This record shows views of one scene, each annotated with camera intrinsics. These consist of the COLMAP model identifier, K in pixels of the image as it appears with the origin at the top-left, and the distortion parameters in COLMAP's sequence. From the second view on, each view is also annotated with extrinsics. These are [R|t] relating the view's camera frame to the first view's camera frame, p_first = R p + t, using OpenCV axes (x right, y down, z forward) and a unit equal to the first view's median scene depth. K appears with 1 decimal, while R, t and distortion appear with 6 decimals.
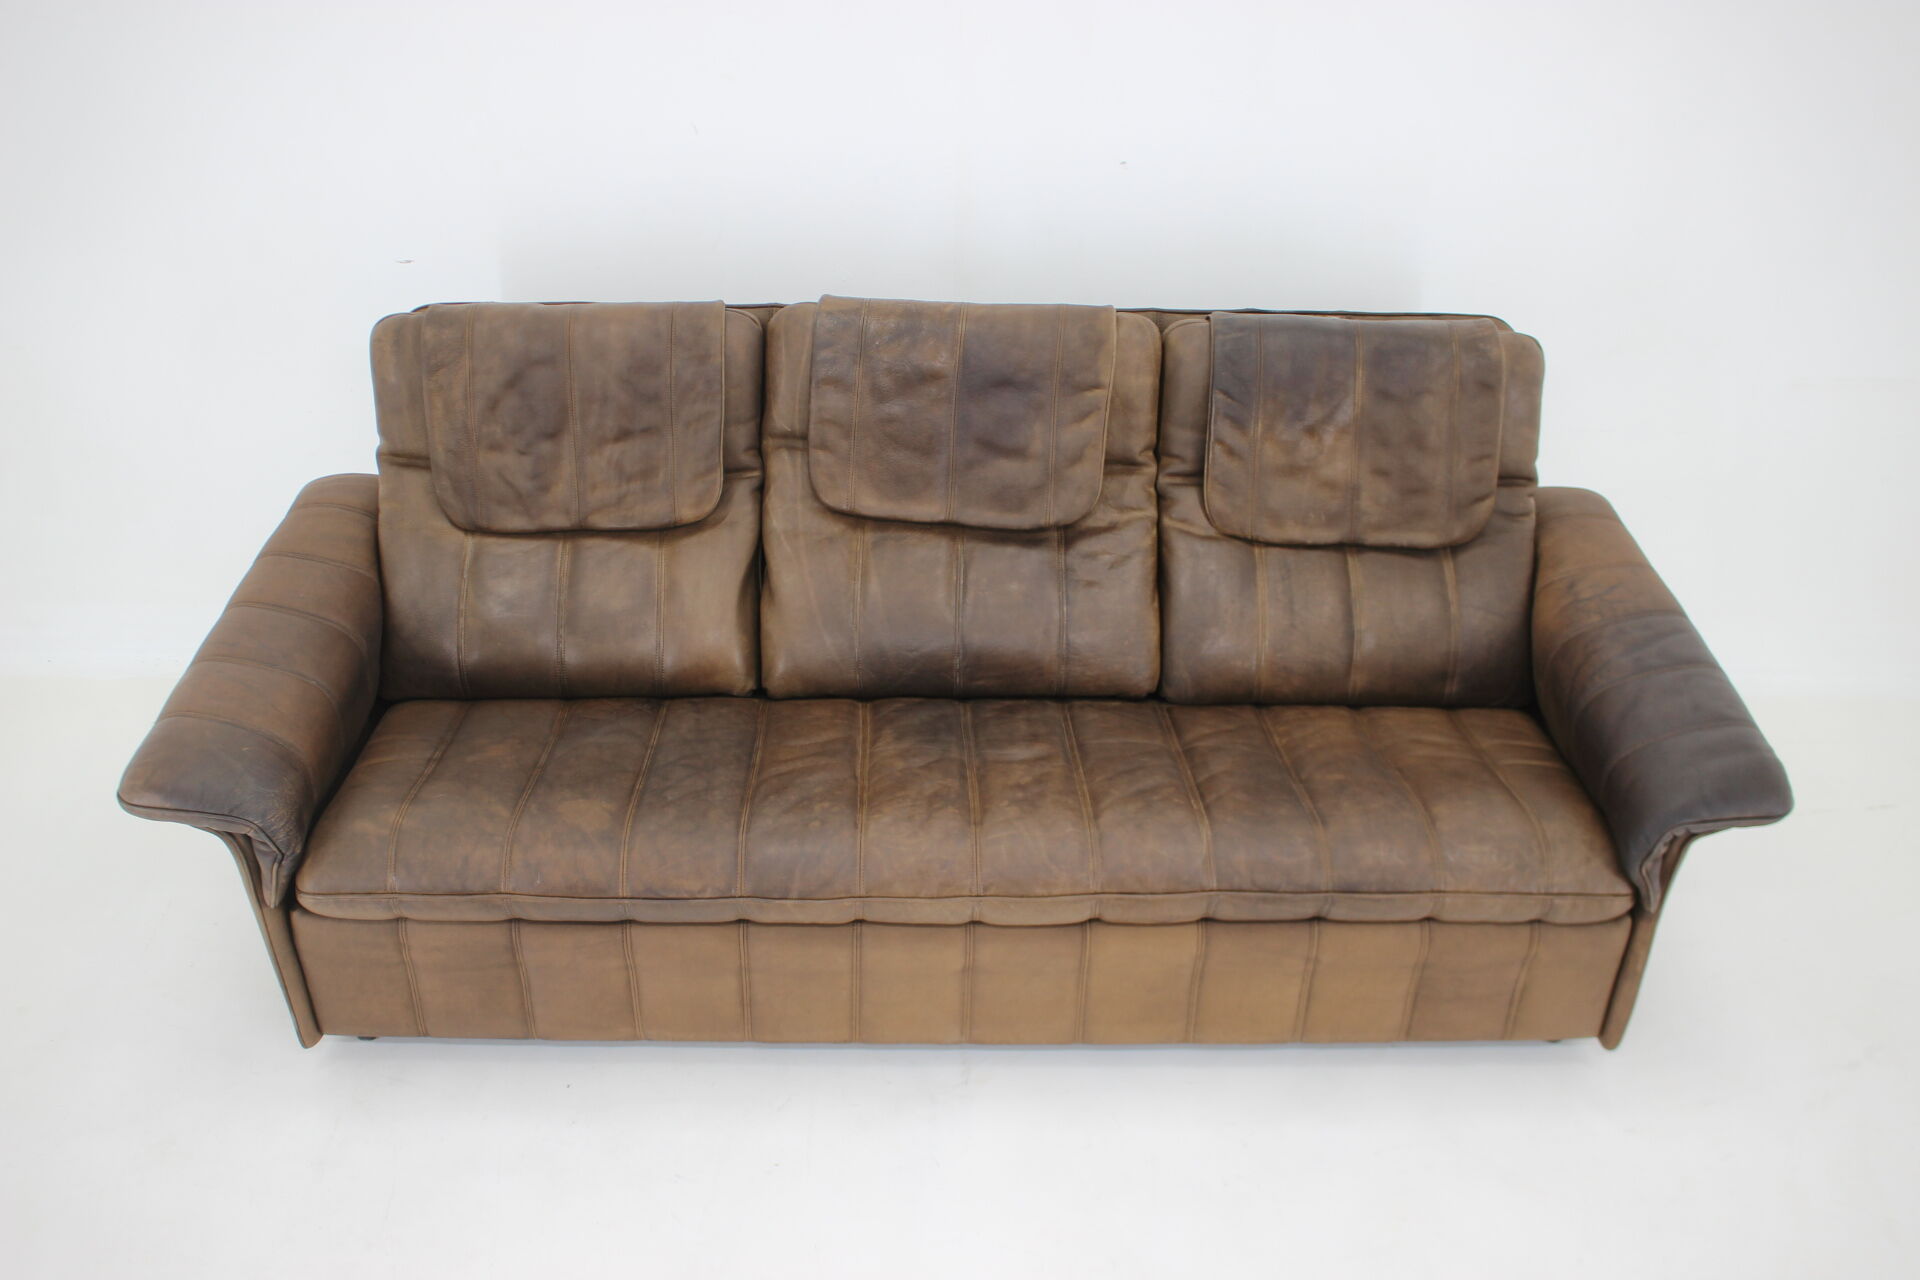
lens RADIAL K [[1805.8, 0, 960.0], [0, 1805.8, 640.0], [0, 0, 1]] dist [-0.107156, 0.000115]
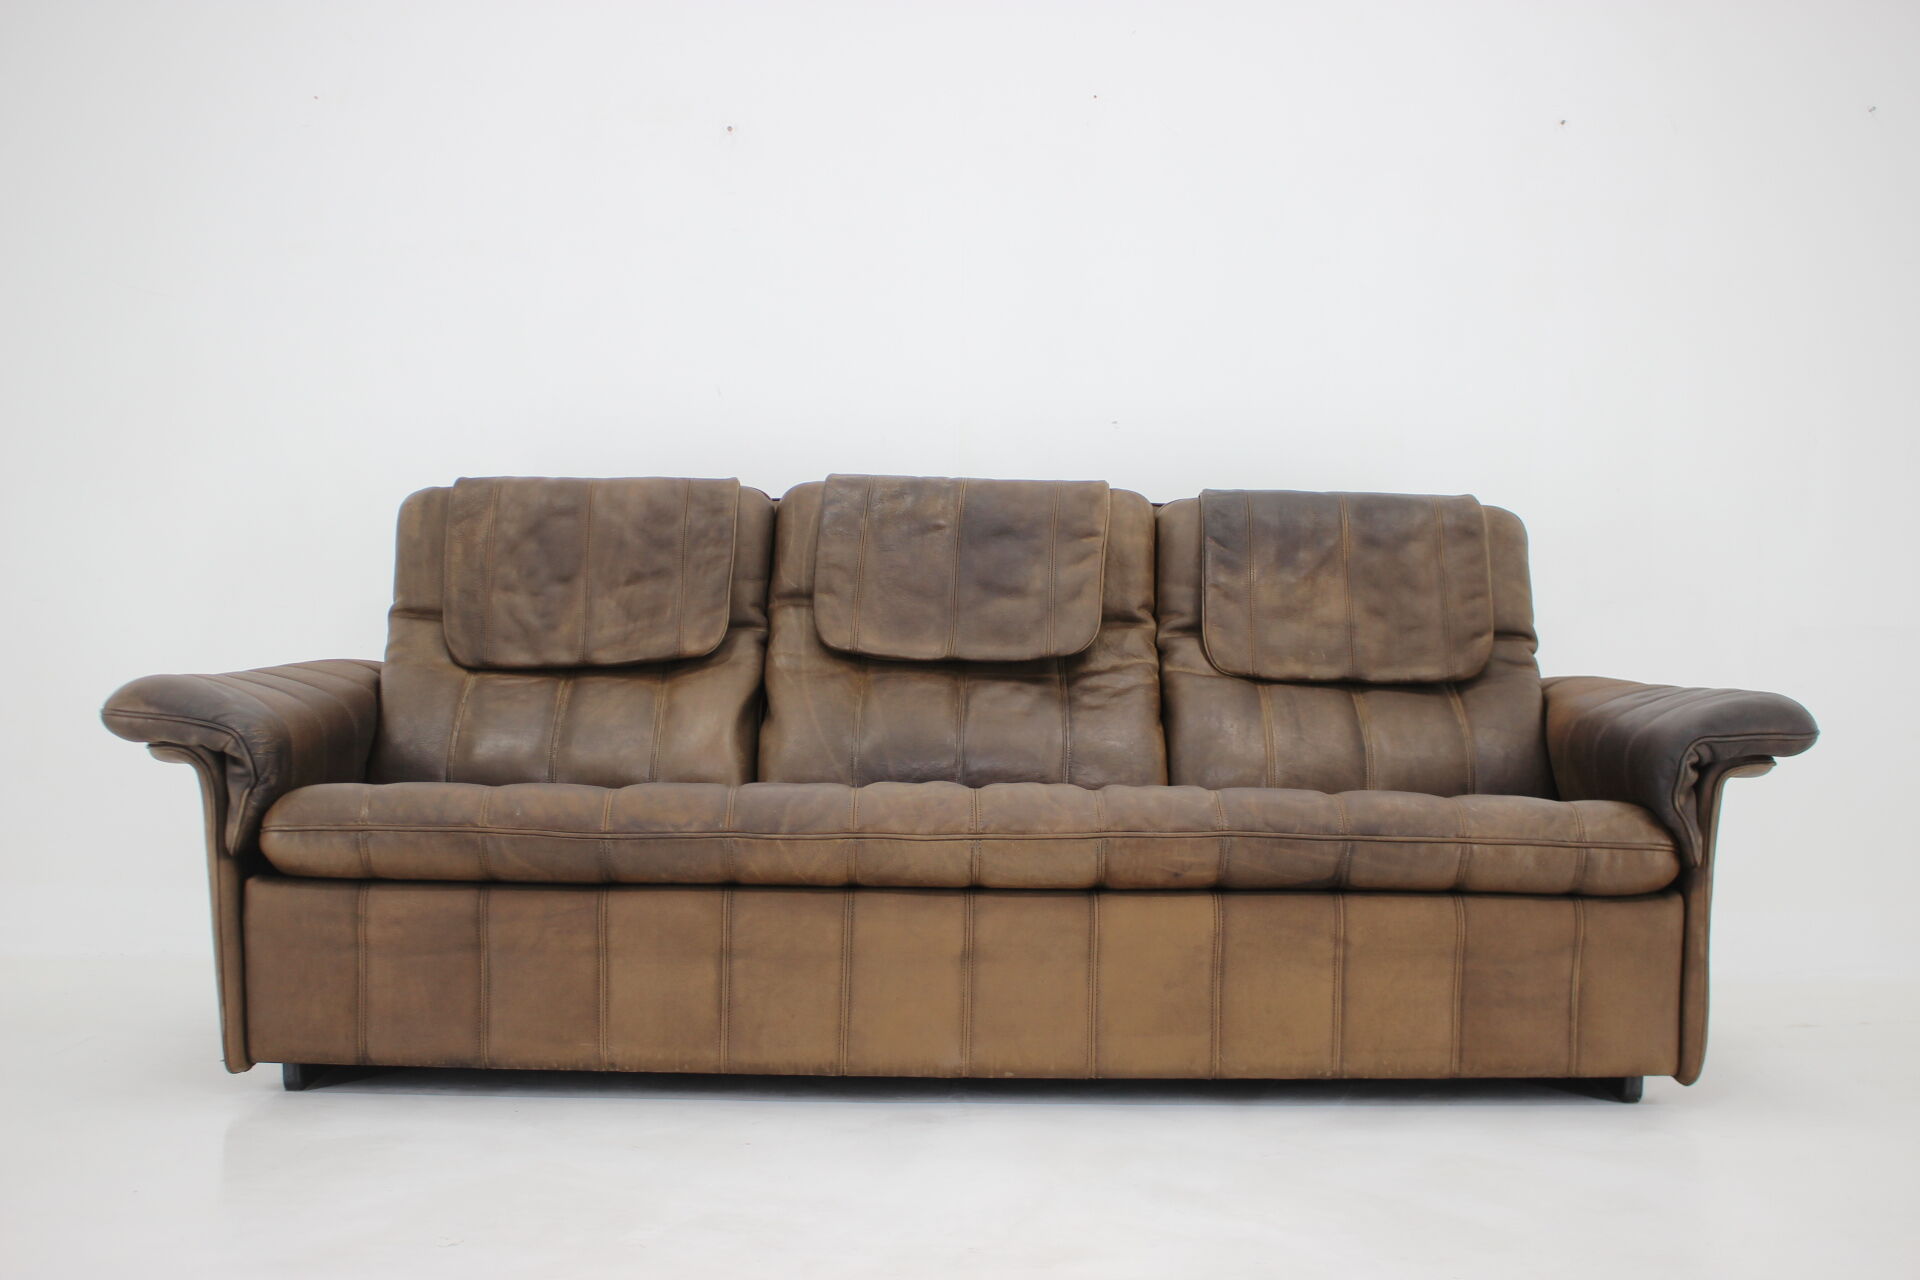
lens RADIAL K [[2041.4, 0, 960.0], [0, 2041.4, 640.0], [0, 0, 1]] dist [-0.091924, -0.004876]
pose [[0.999949, -0.004786, -0.008936, 0.009414], [-0.000533, 0.855451, -0.517884, 0.521788], [0.010123, 0.517862, 0.855404, 0.021454]]
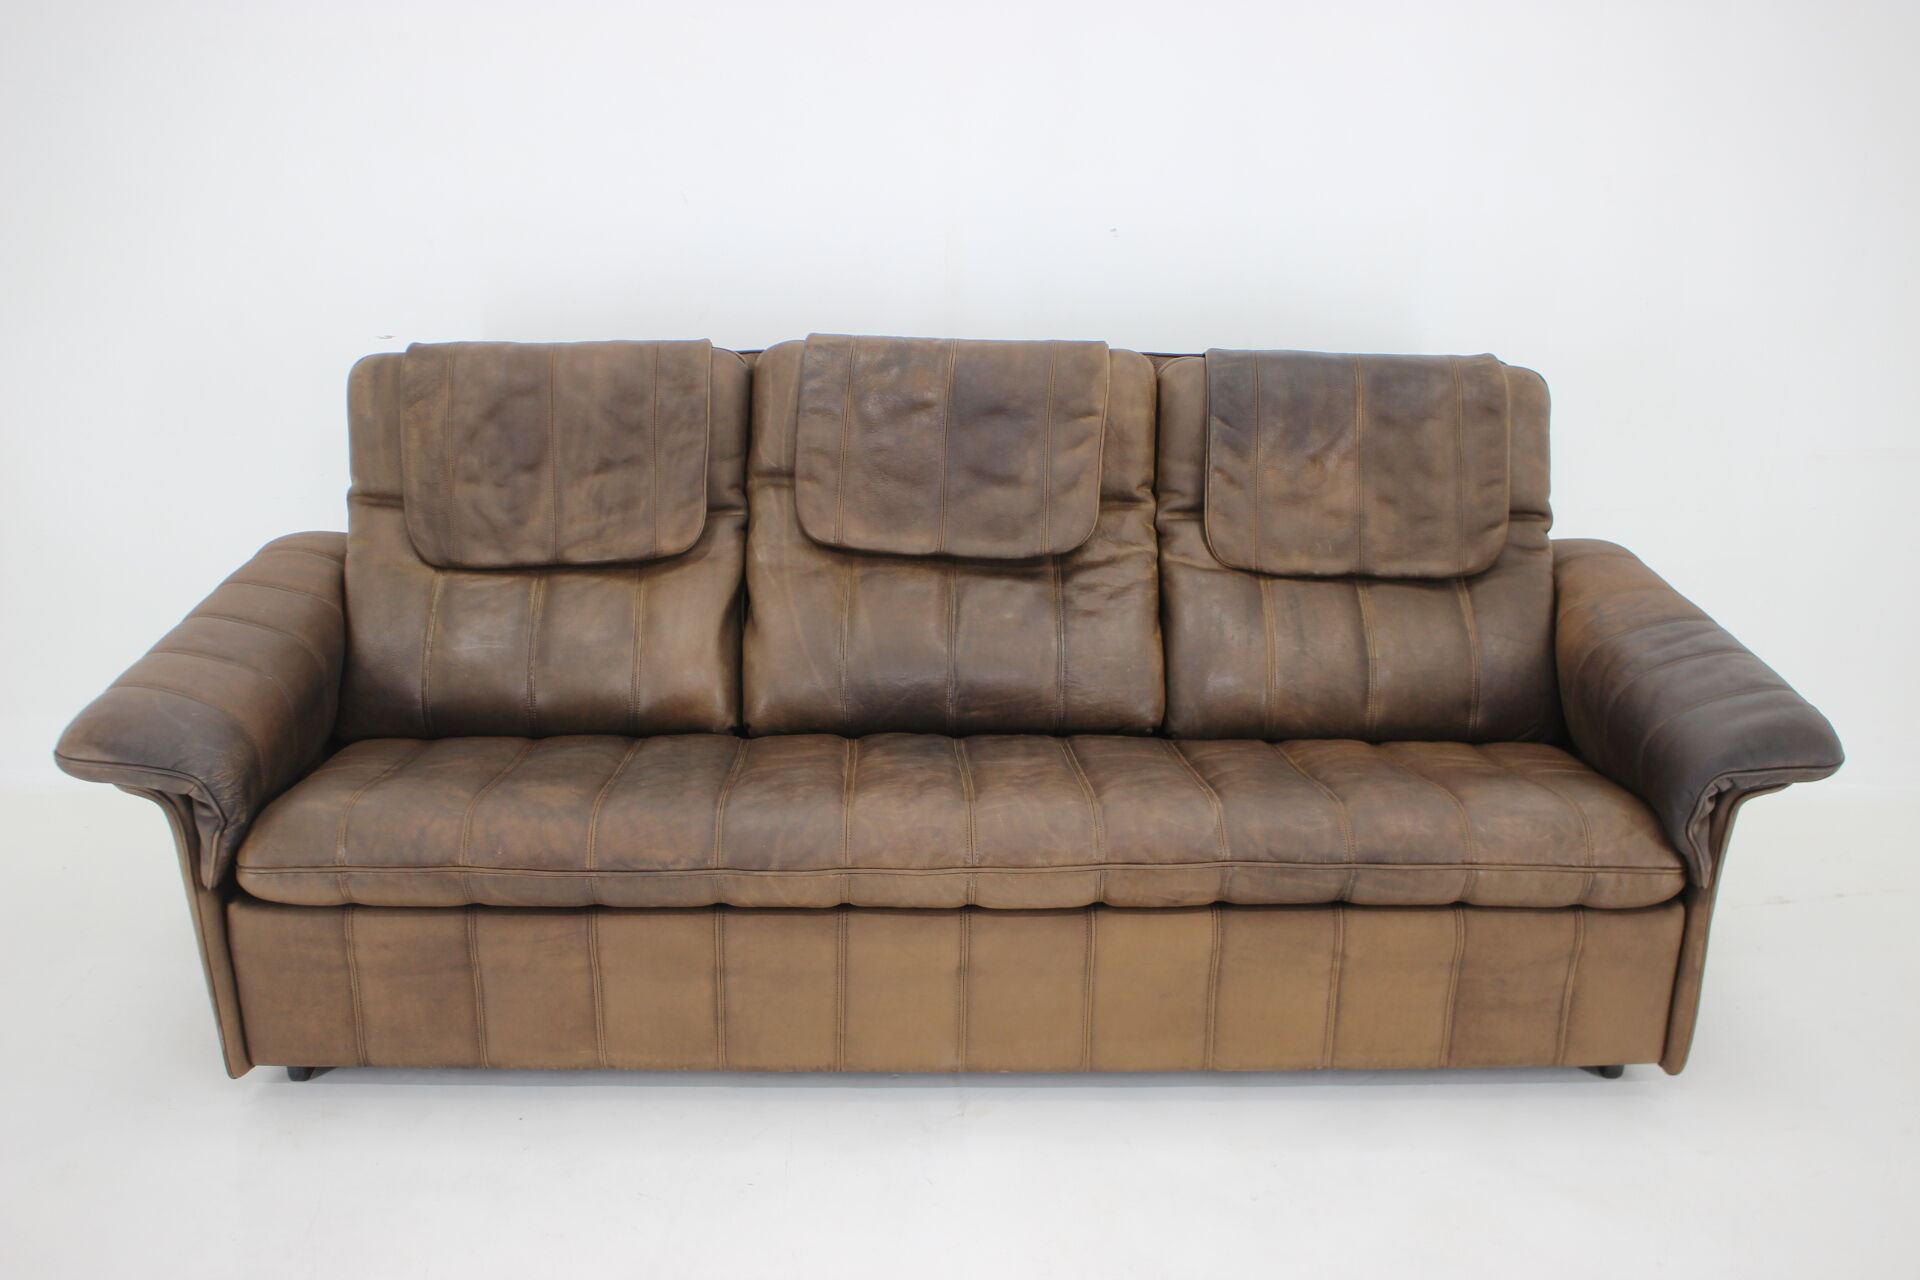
lens RADIAL K [[1962.8, 0, 960.0], [0, 1962.8, 640.0], [0, 0, 1]] dist [-0.096744, 0.001652]
pose [[0.999962, -0.008576, 0.001404, 0.002407], [0.008672, 0.974334, -0.224941, 0.217064], [0.000561, 0.224944, 0.974371, -0.007879]]
